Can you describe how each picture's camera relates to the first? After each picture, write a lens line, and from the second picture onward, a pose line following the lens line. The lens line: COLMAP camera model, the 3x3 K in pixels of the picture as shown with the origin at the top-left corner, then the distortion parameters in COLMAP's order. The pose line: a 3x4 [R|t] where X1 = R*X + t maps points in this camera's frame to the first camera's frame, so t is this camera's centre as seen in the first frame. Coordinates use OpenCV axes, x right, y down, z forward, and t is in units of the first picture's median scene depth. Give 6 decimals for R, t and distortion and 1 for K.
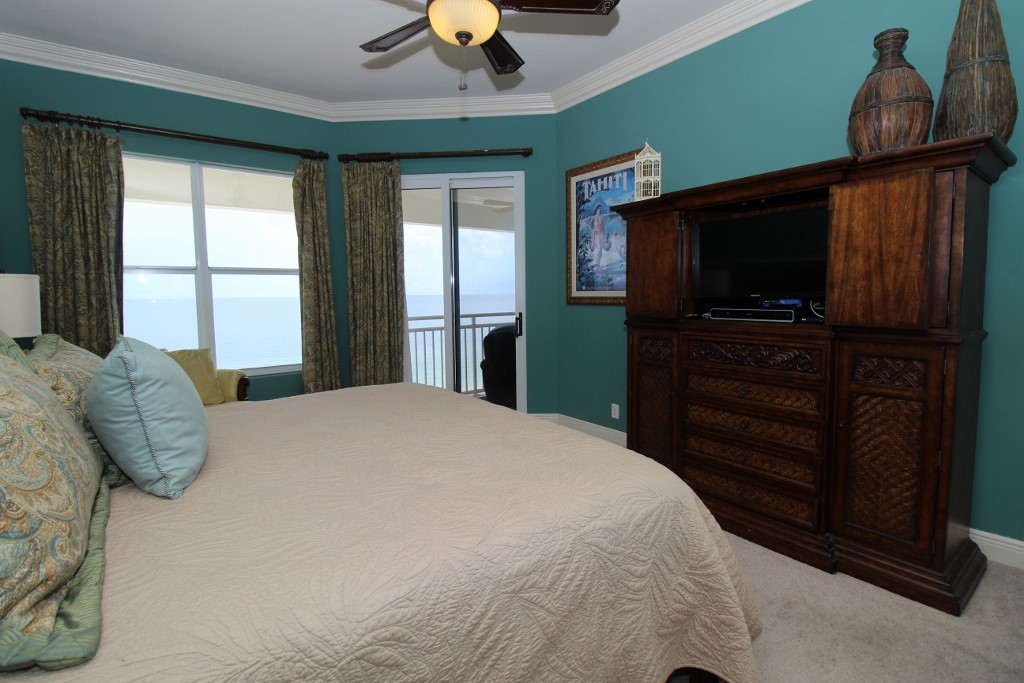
lens RADIAL K [[472.0, 0, 511.5], [0, 472.0, 329.7], [0, 0, 1]] dist [-0.000551, -0.013406]
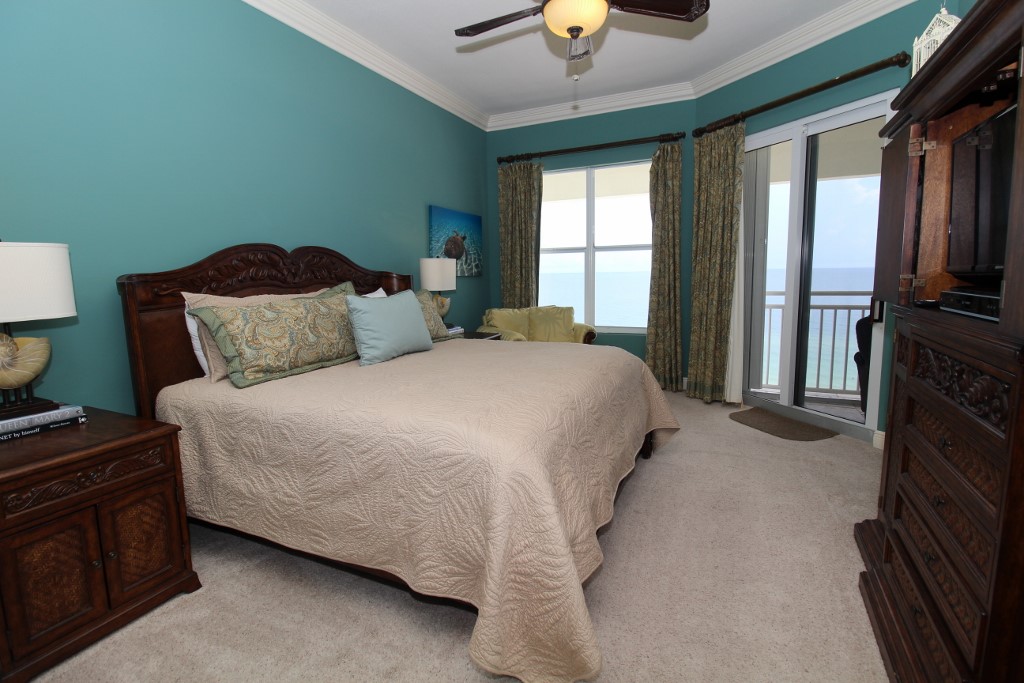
lens RADIAL K [[472.0, 0, 511.5], [0, 472.0, 329.7], [0, 0, 1]] dist [-0.000551, -0.013406]
pose [[0.461770, 0.109752, -0.880184, 0.429841], [-0.053749, 0.993954, 0.095740, -0.015221], [0.885370, 0.003099, 0.464877, 0.178196]]
